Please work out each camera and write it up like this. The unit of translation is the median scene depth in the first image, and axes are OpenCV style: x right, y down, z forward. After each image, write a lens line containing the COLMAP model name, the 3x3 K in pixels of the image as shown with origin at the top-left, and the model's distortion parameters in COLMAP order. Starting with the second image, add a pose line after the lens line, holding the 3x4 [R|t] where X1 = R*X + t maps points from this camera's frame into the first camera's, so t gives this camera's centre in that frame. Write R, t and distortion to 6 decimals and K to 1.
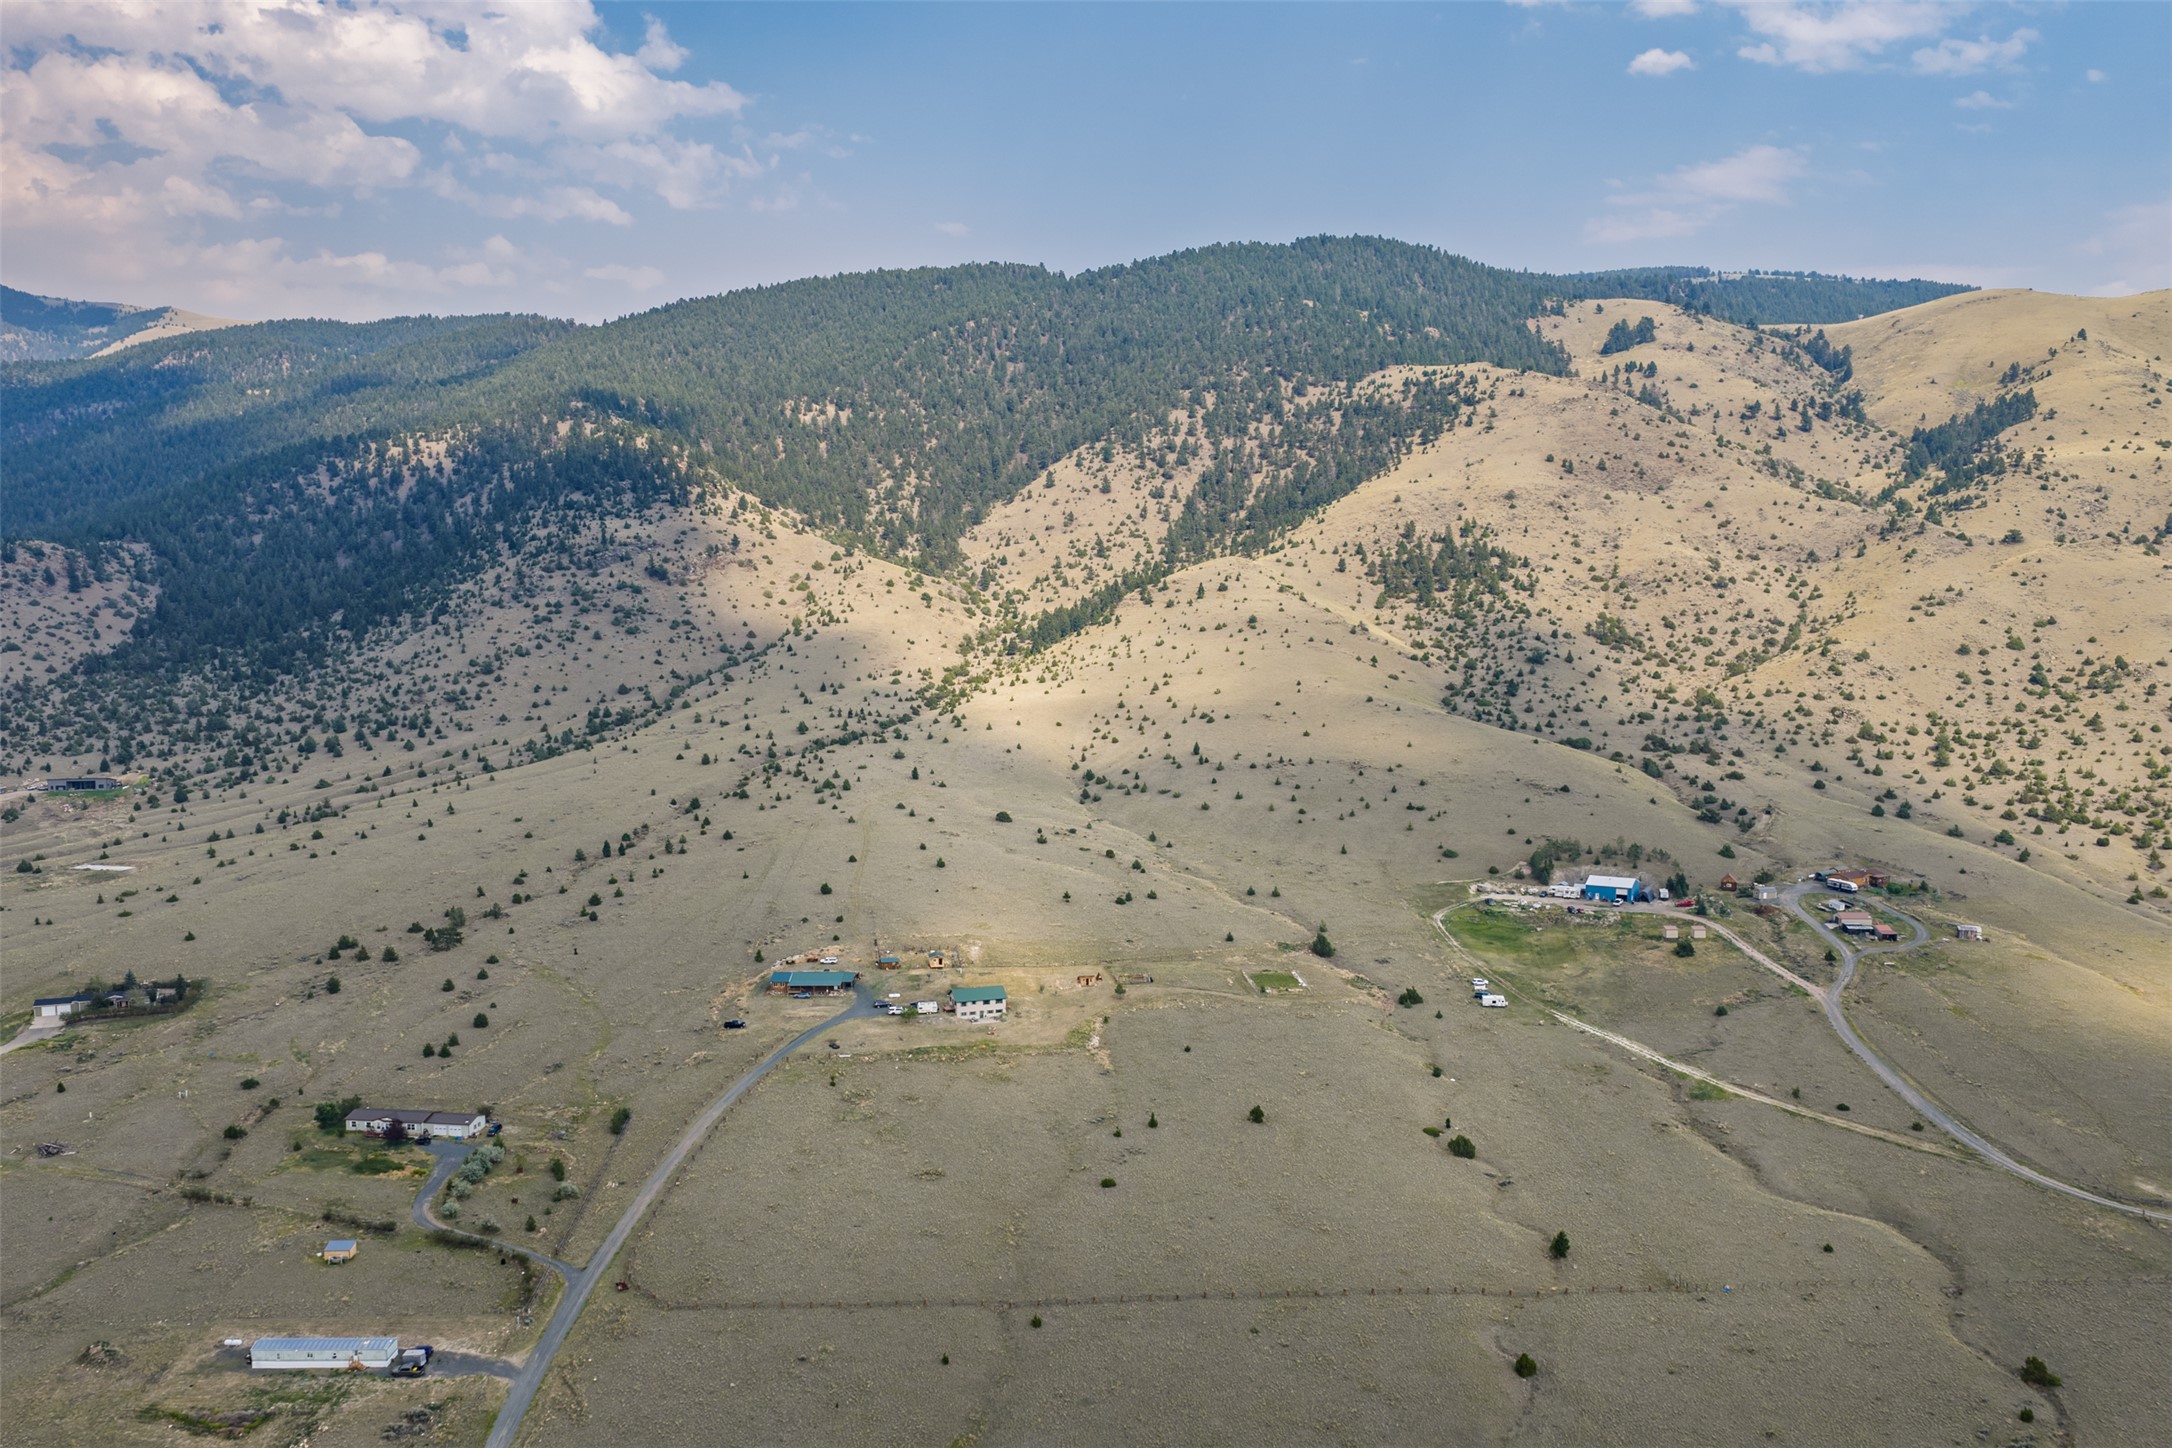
lens RADIAL K [[1793.9, 0, 1094.3], [0, 1793.9, 725.9], [0, 0, 1]] dist [0.029319, -0.059722]
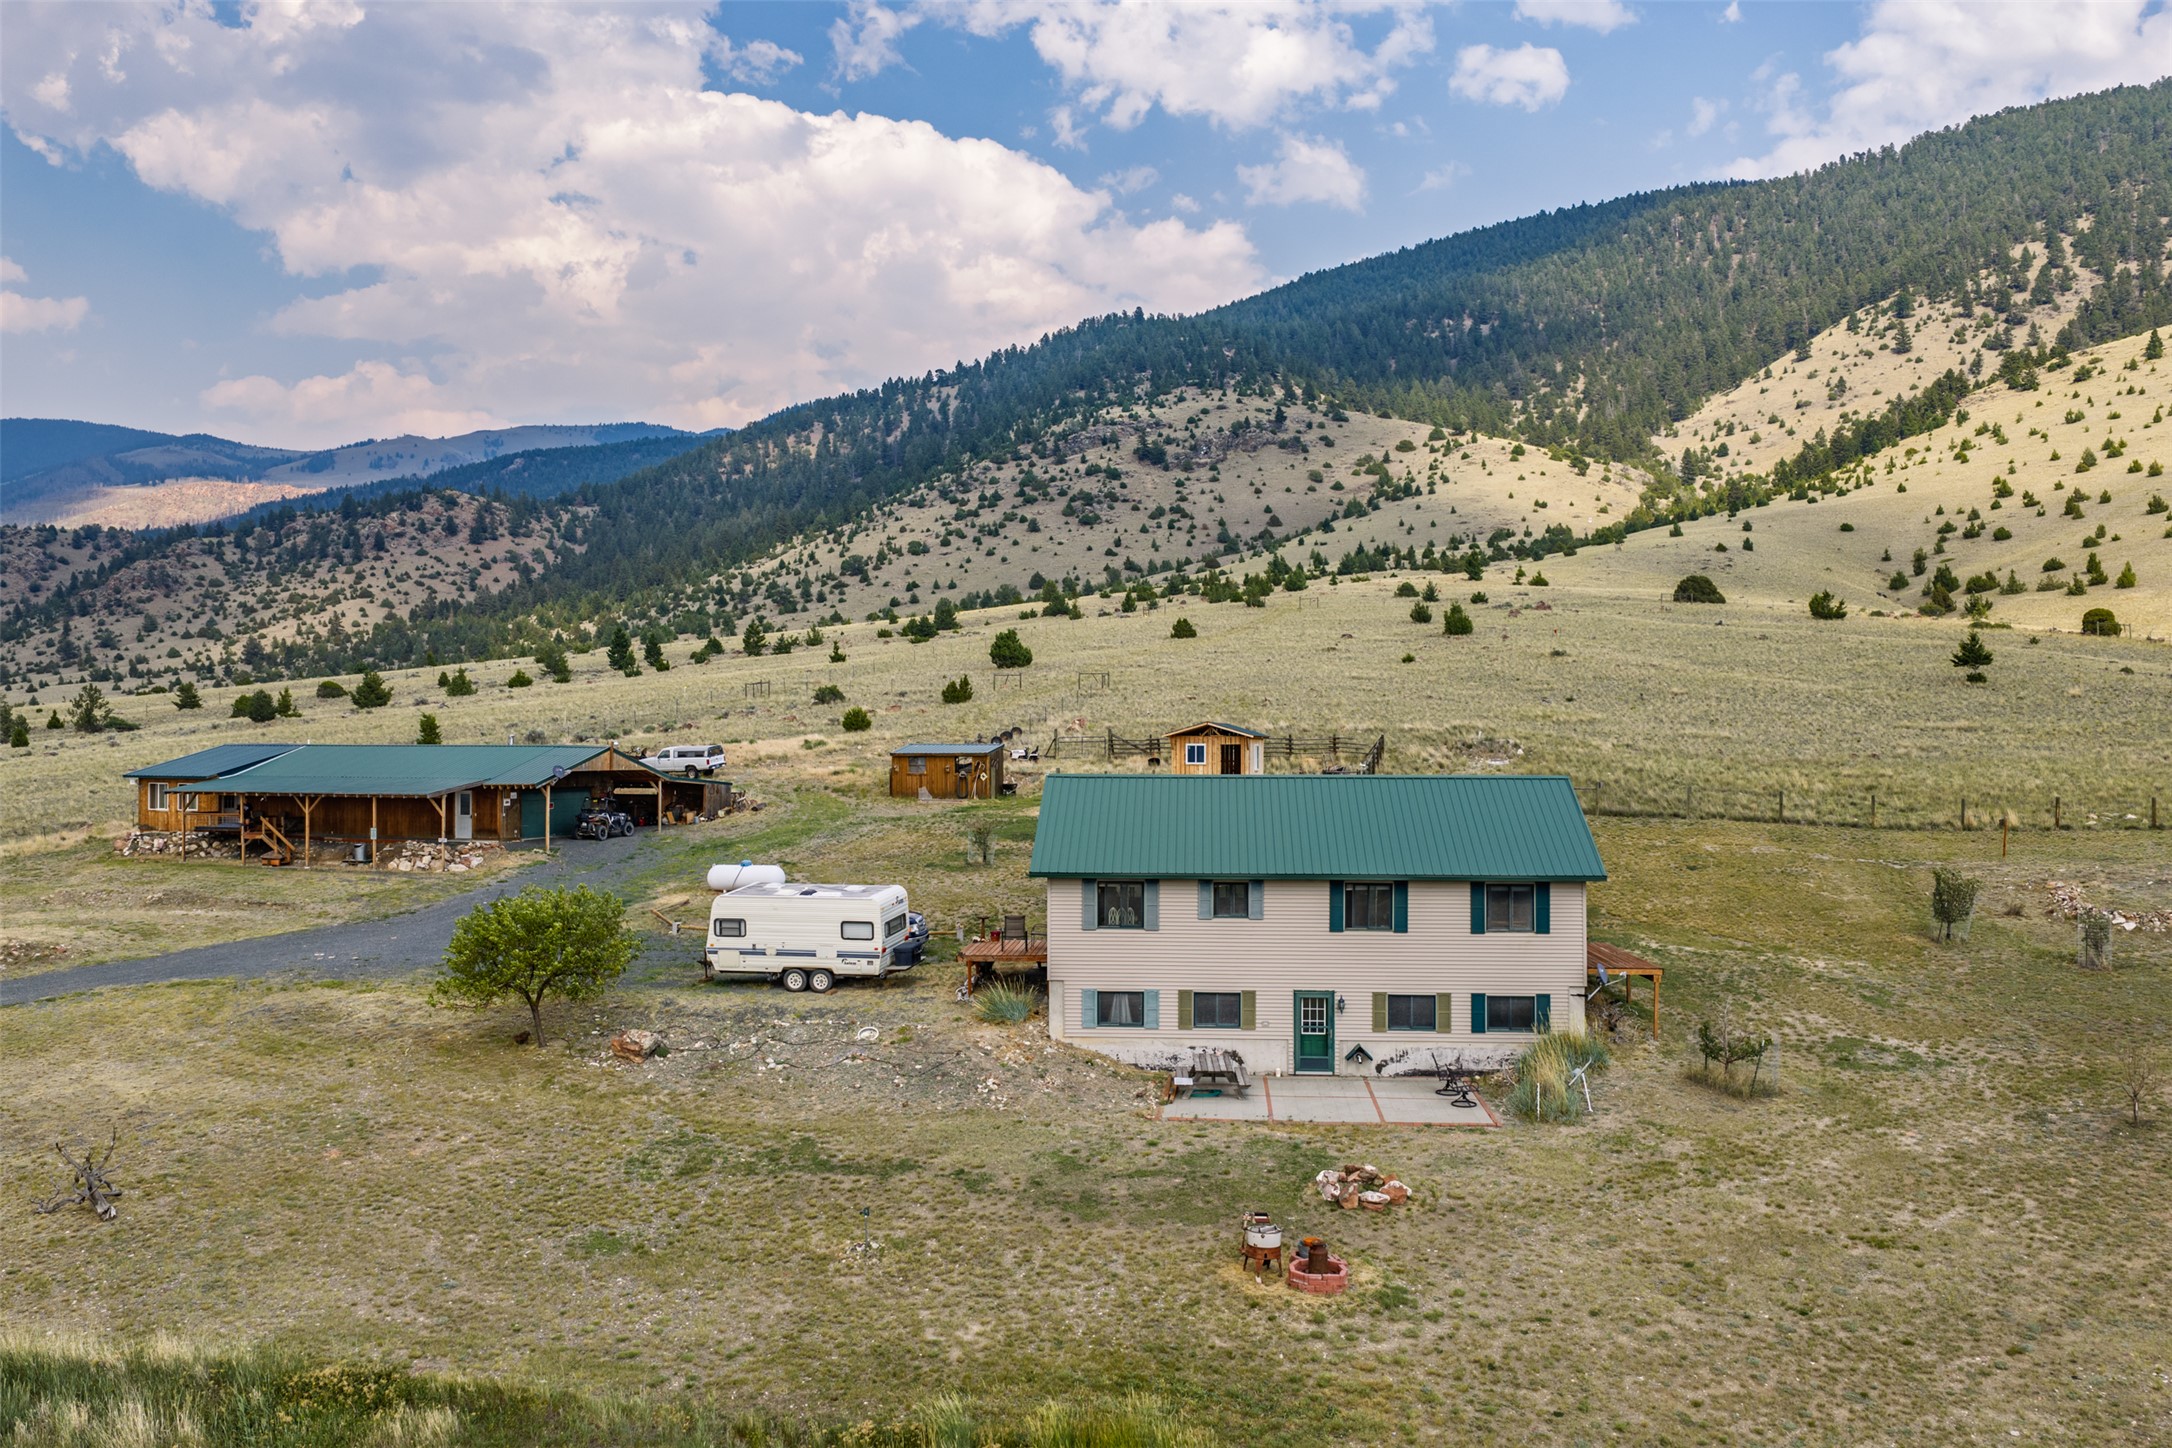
lens RADIAL K [[1793.9, 0, 1094.3], [0, 1793.9, 725.9], [0, 0, 1]] dist [0.029319, -0.059722]
pose [[0.924592, -0.000859, -0.380957, -0.017464], [-0.035614, 0.995423, -0.088681, 0.071361], [0.379289, 0.095561, 0.920330, 0.421705]]
